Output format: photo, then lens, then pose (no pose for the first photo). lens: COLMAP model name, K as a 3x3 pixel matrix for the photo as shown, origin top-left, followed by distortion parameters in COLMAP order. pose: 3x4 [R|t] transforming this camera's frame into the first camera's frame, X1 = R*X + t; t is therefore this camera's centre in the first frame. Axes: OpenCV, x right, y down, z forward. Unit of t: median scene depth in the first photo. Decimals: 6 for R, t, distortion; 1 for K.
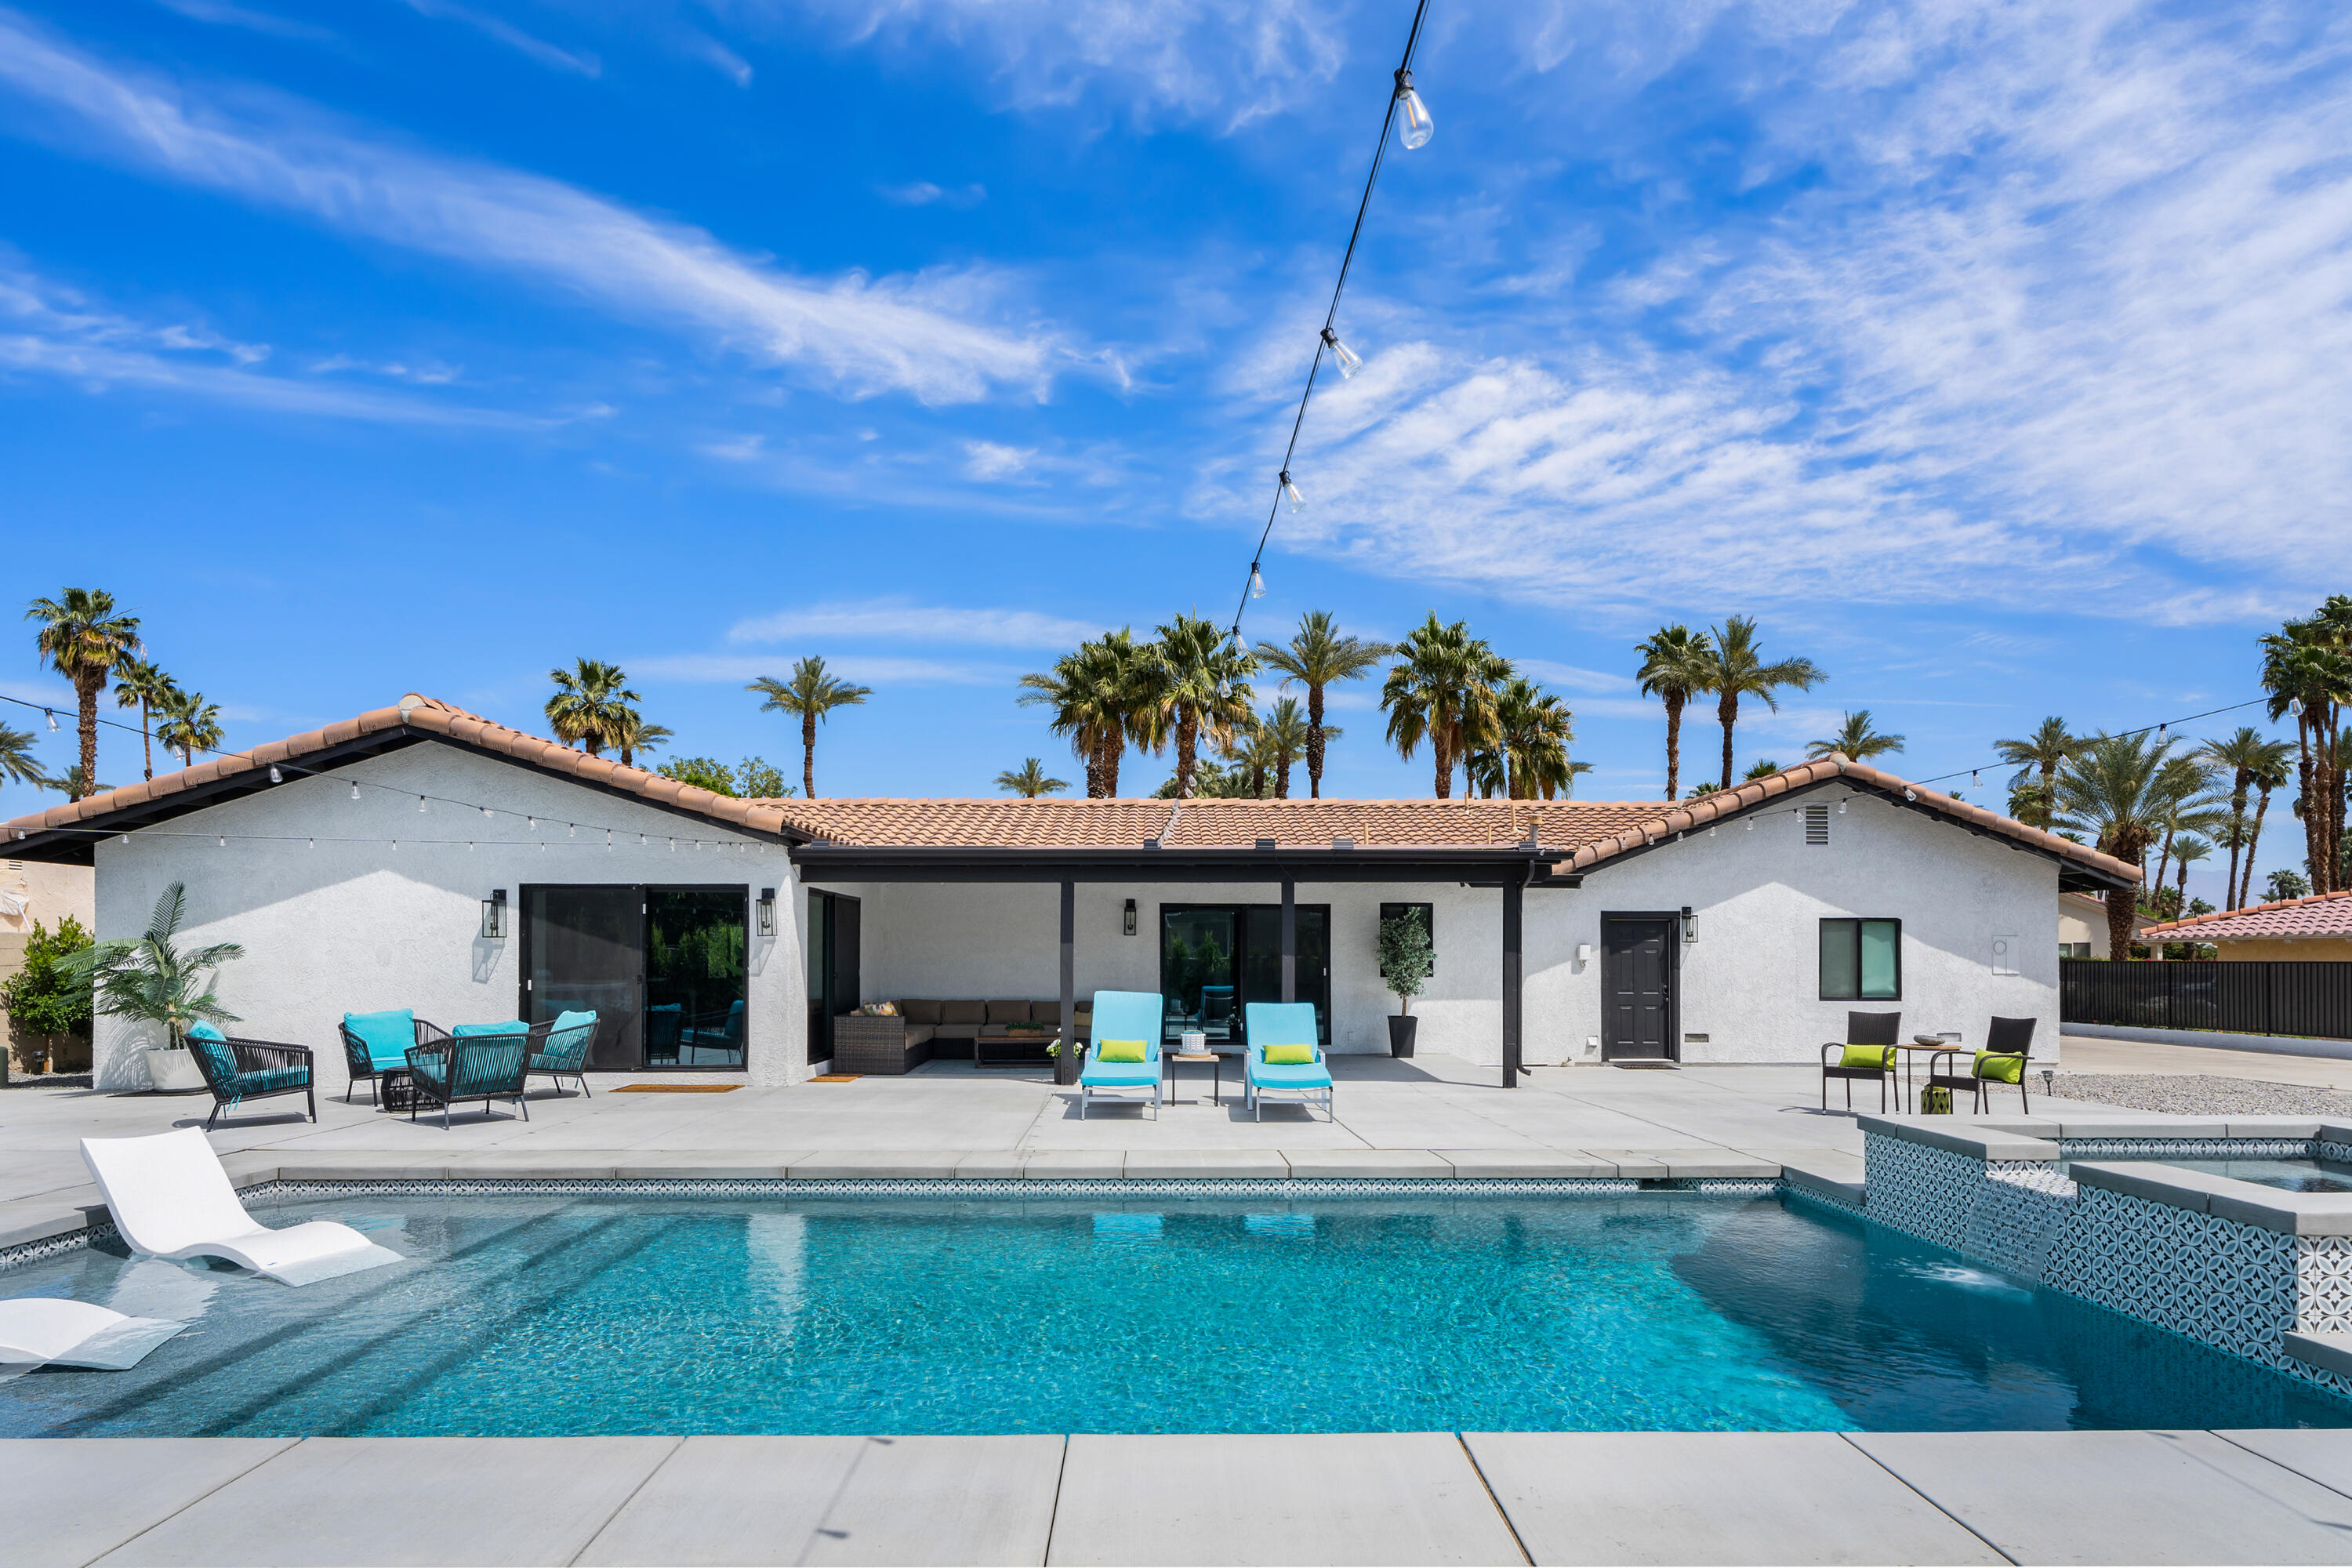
lens RADIAL K [[1149.8, 0, 1179.5], [0, 1149.8, 963.9], [0, 0, 1]] dist [-0.002784, 0.000075]
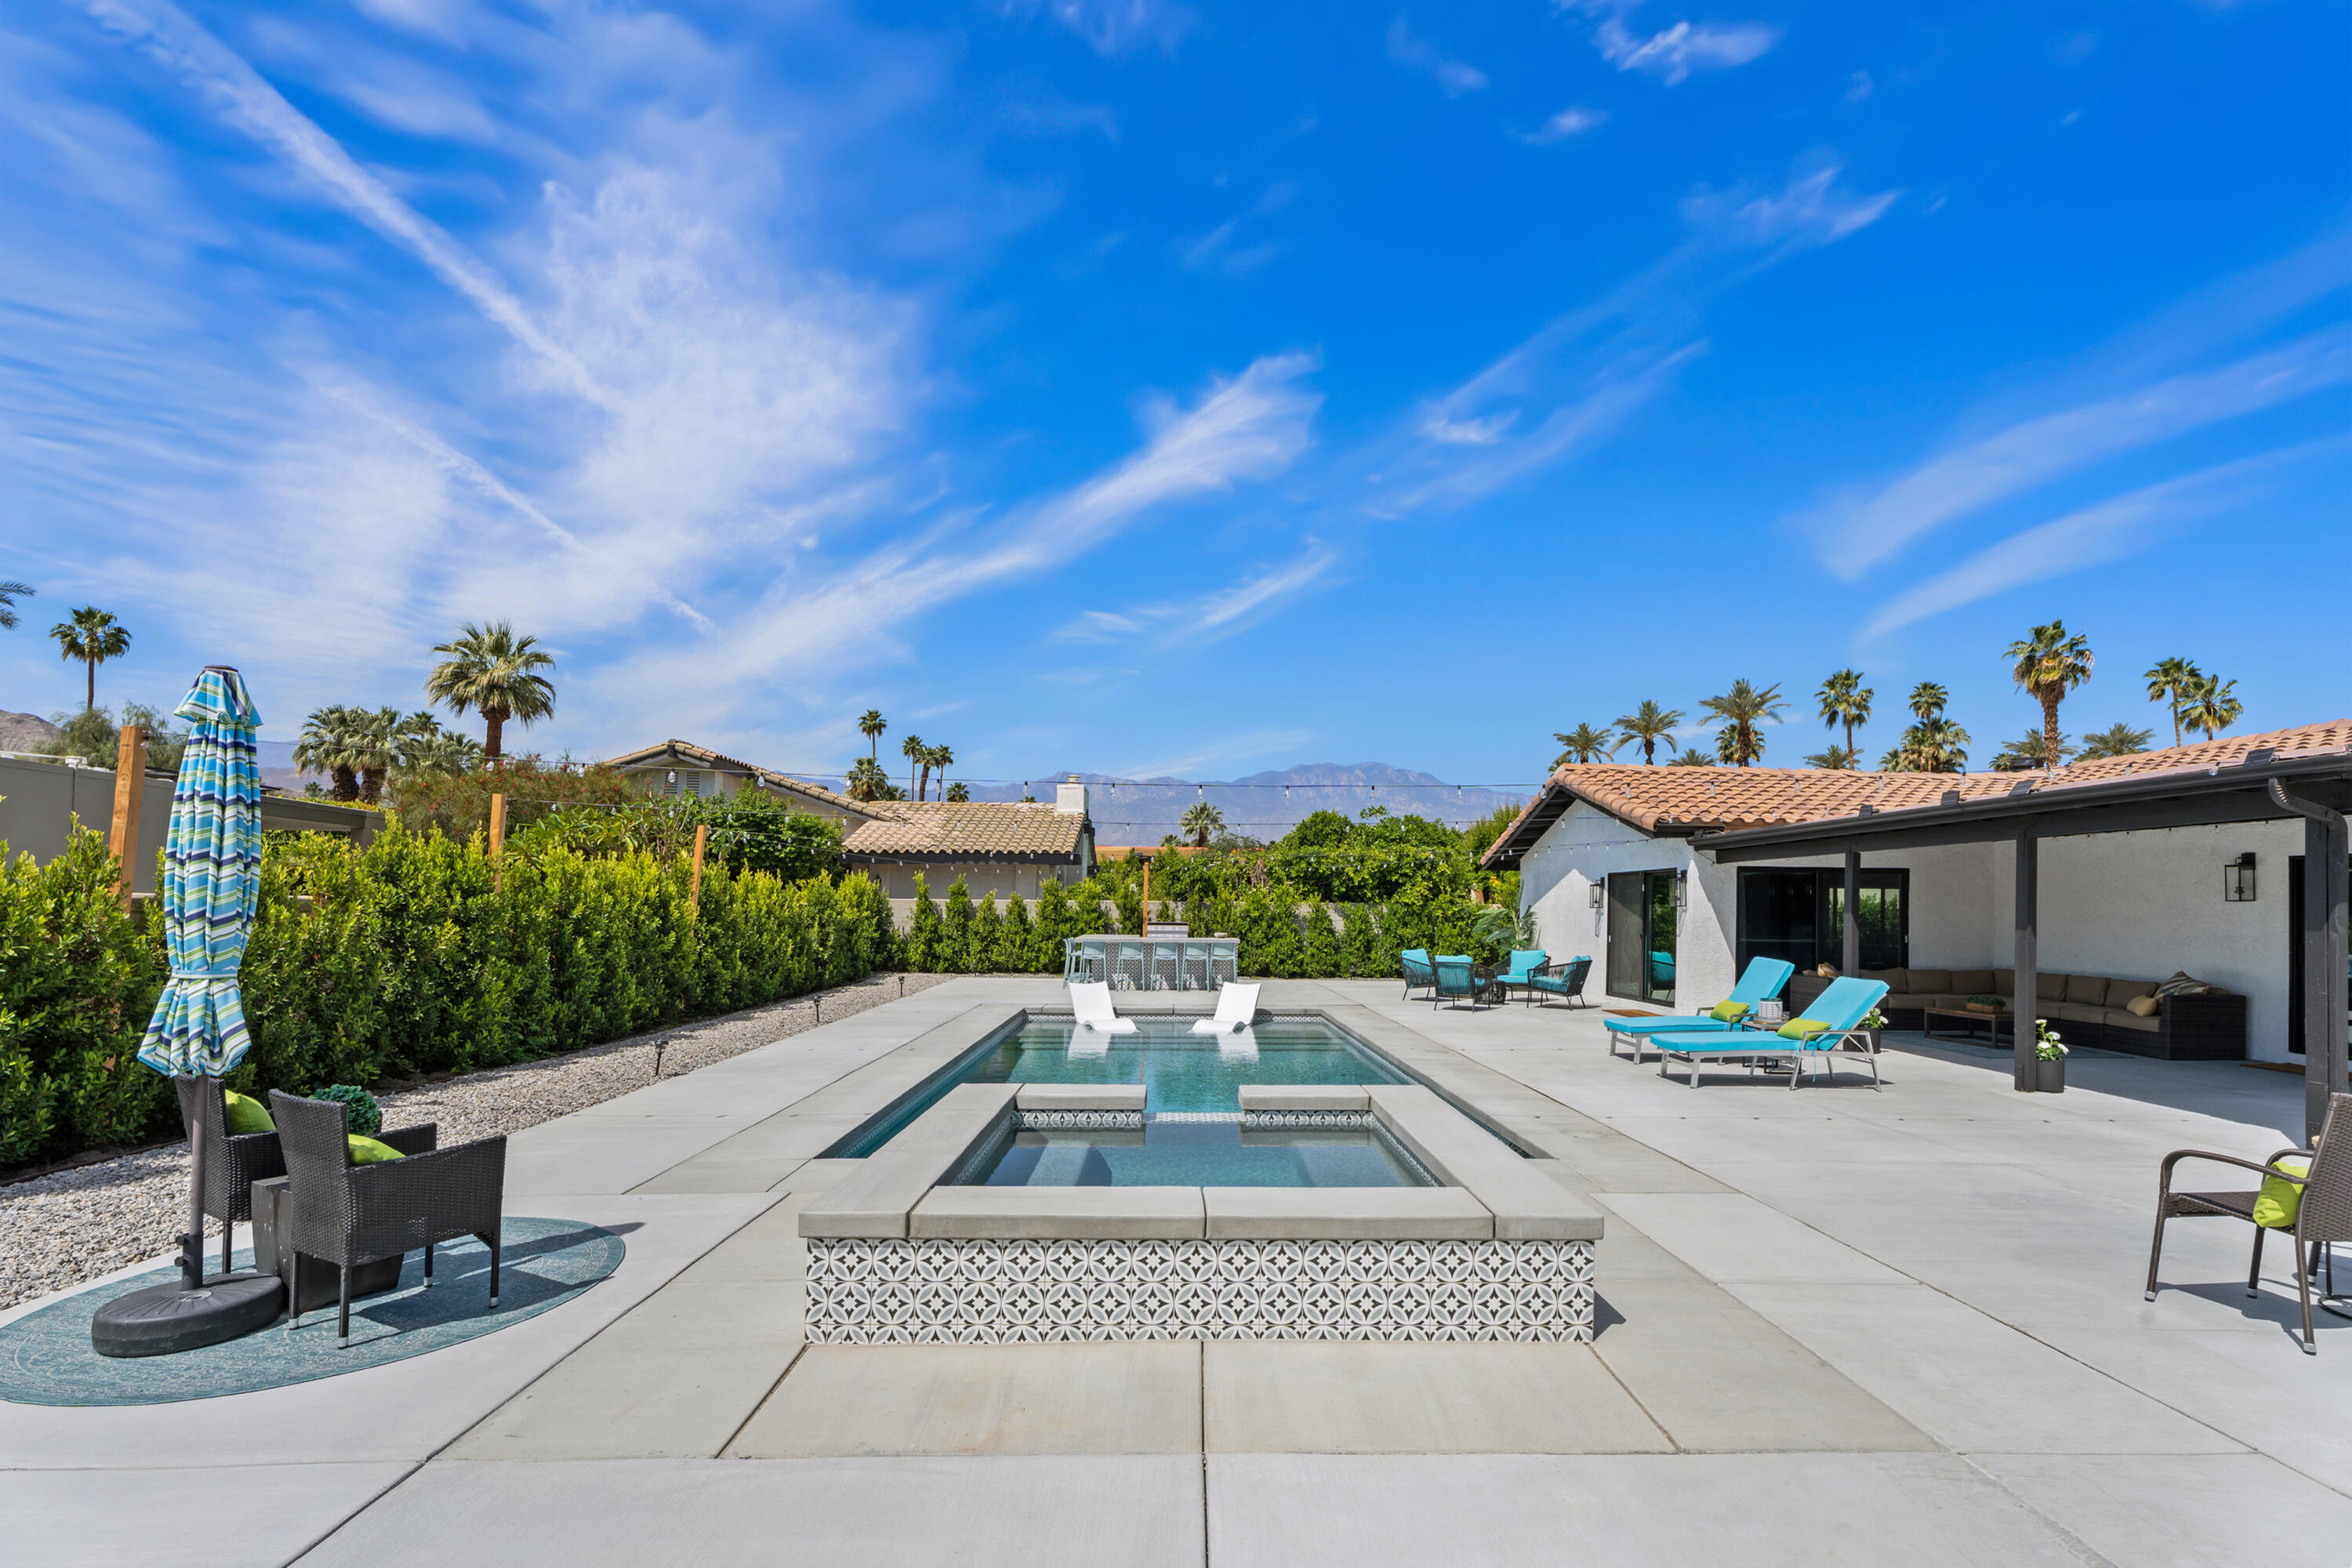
lens RADIAL K [[1096.6, 0, 1230.4], [0, 1096.6, 882.9], [0, 0, 1]] dist [0.001813, 0.000543]
pose [[0.010477, -0.025256, -0.999626, 0.649271], [-0.016334, 0.999543, -0.025425, -0.007482], [0.999812, 0.016594, 0.010060, 0.339917]]
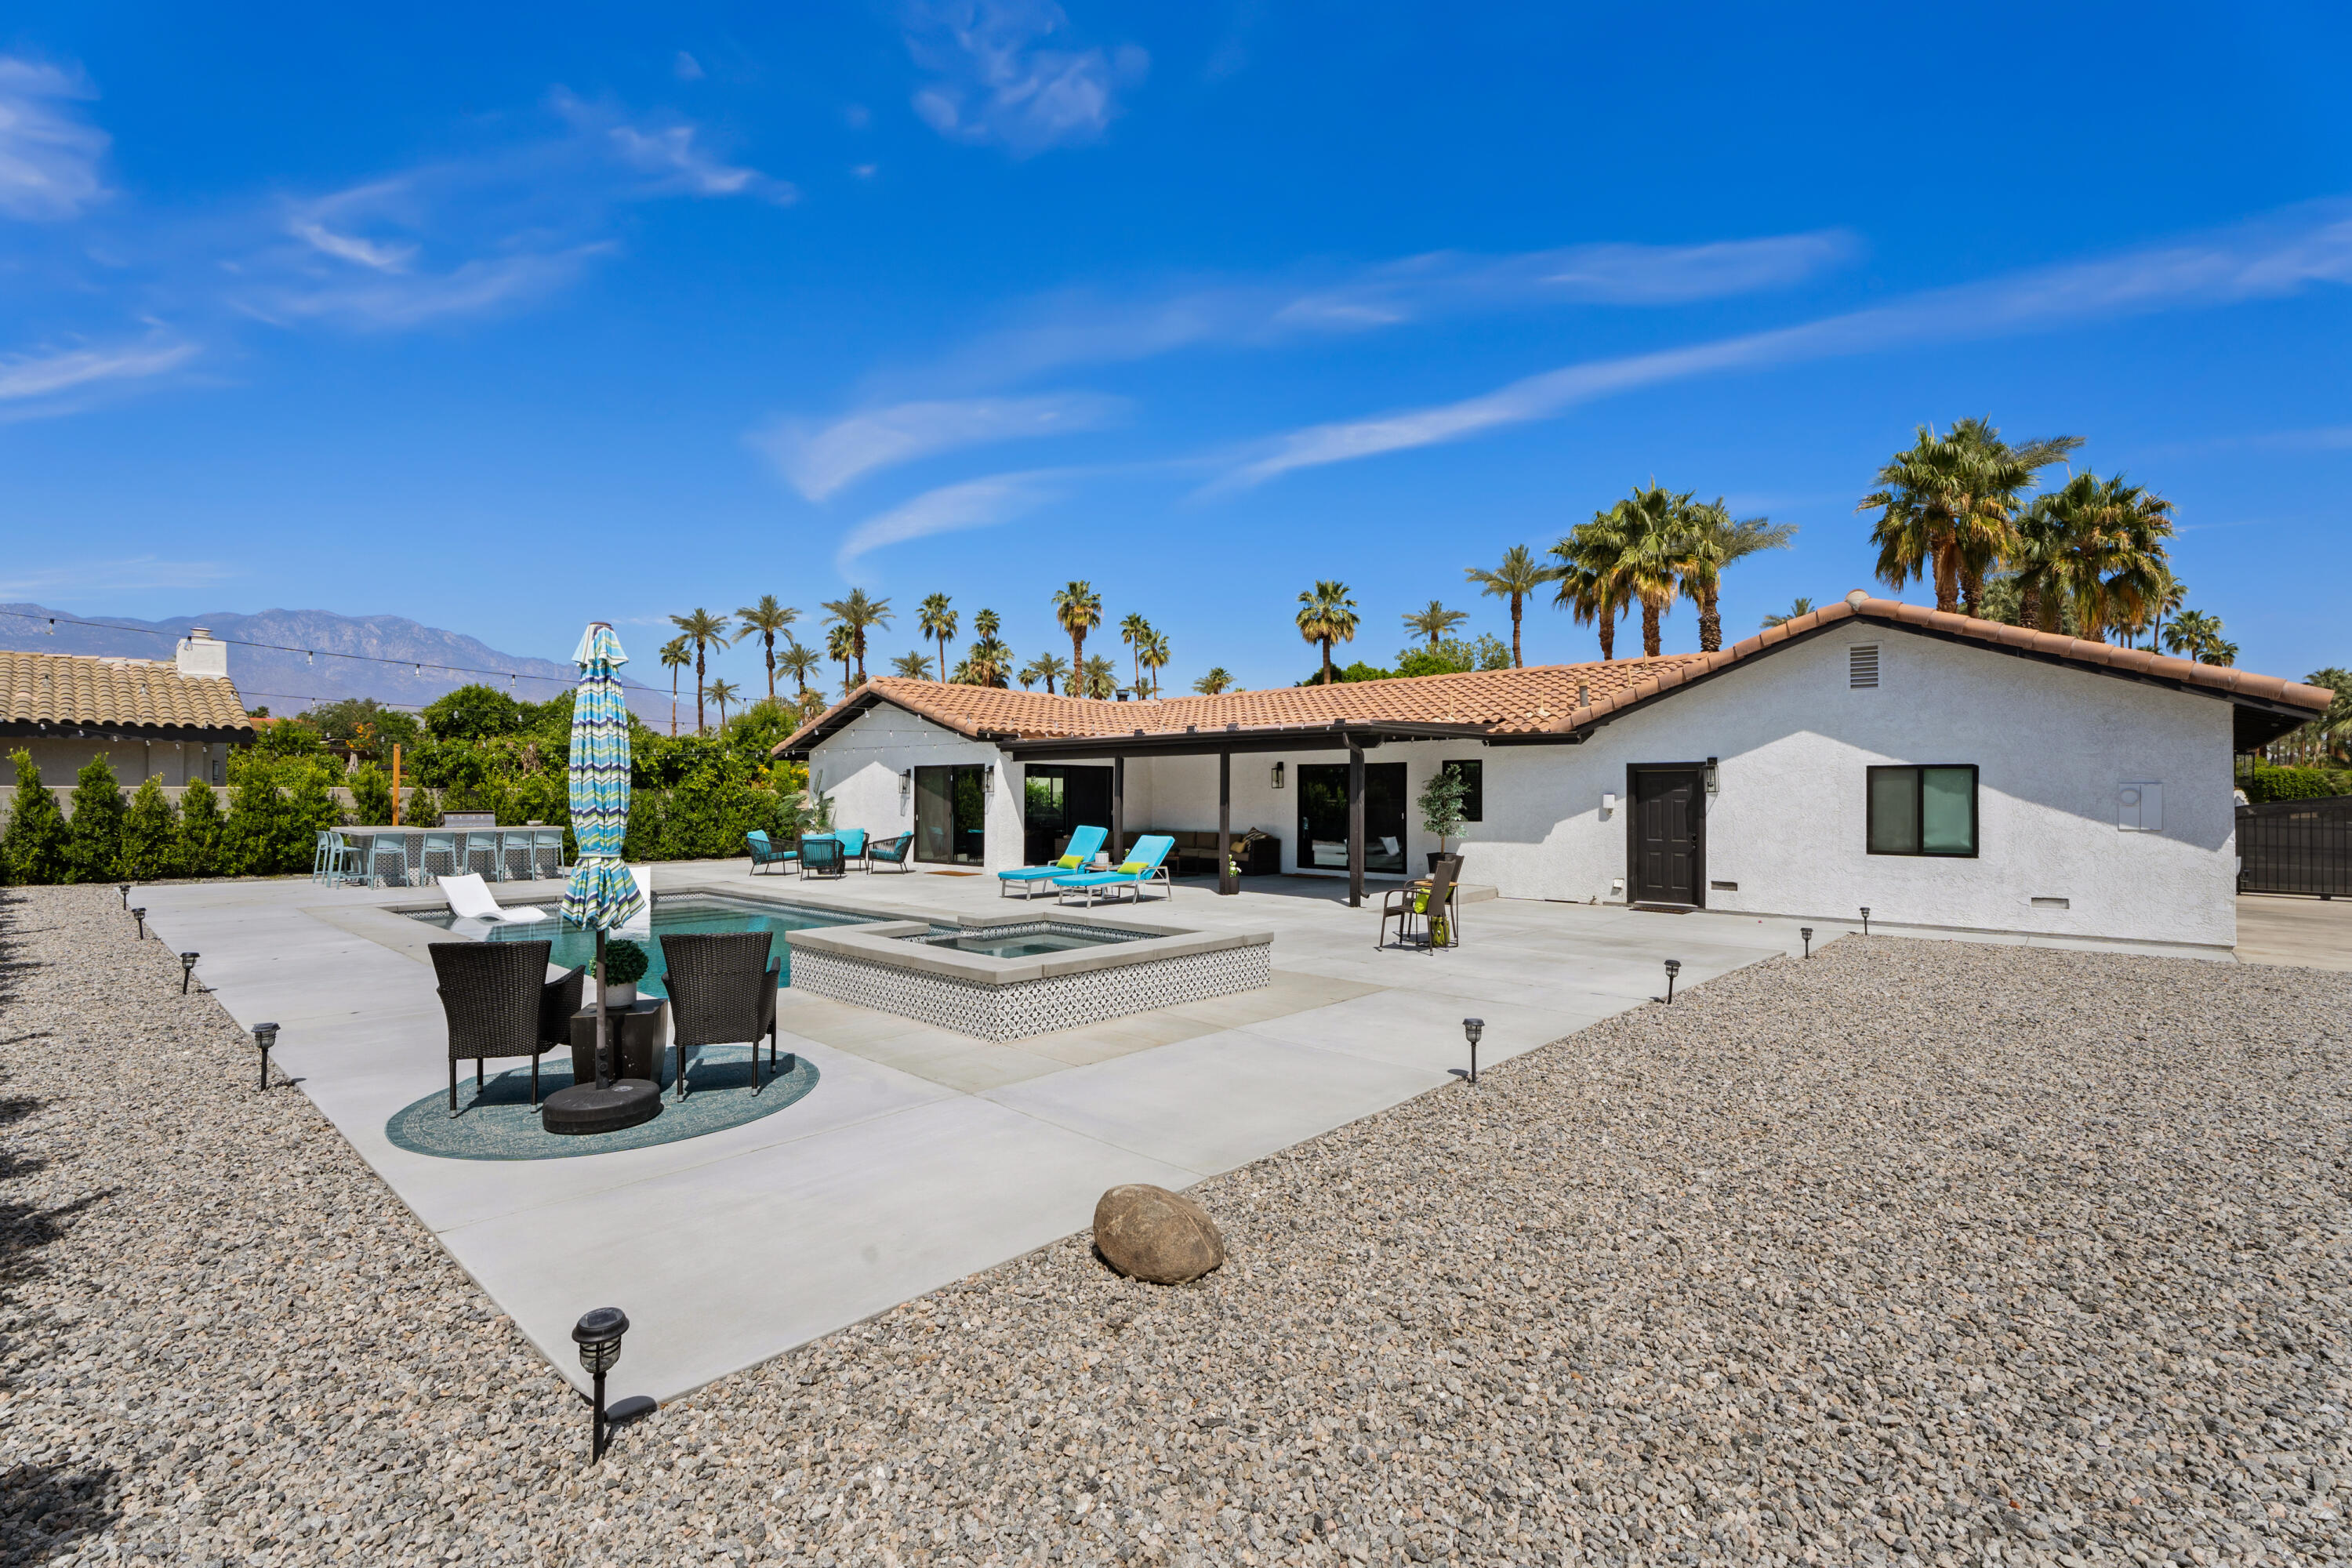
lens RADIAL K [[1053.9, 0, 1227.6], [0, 1053.9, 792.7], [0, 0, 1]] dist [-0.000328, 0.000091]
pose [[0.741637, -0.002092, -0.670798, 0.750349], [-0.005623, 0.999941, -0.009335, -0.006958], [0.670778, 0.010695, 0.741581, 0.010987]]
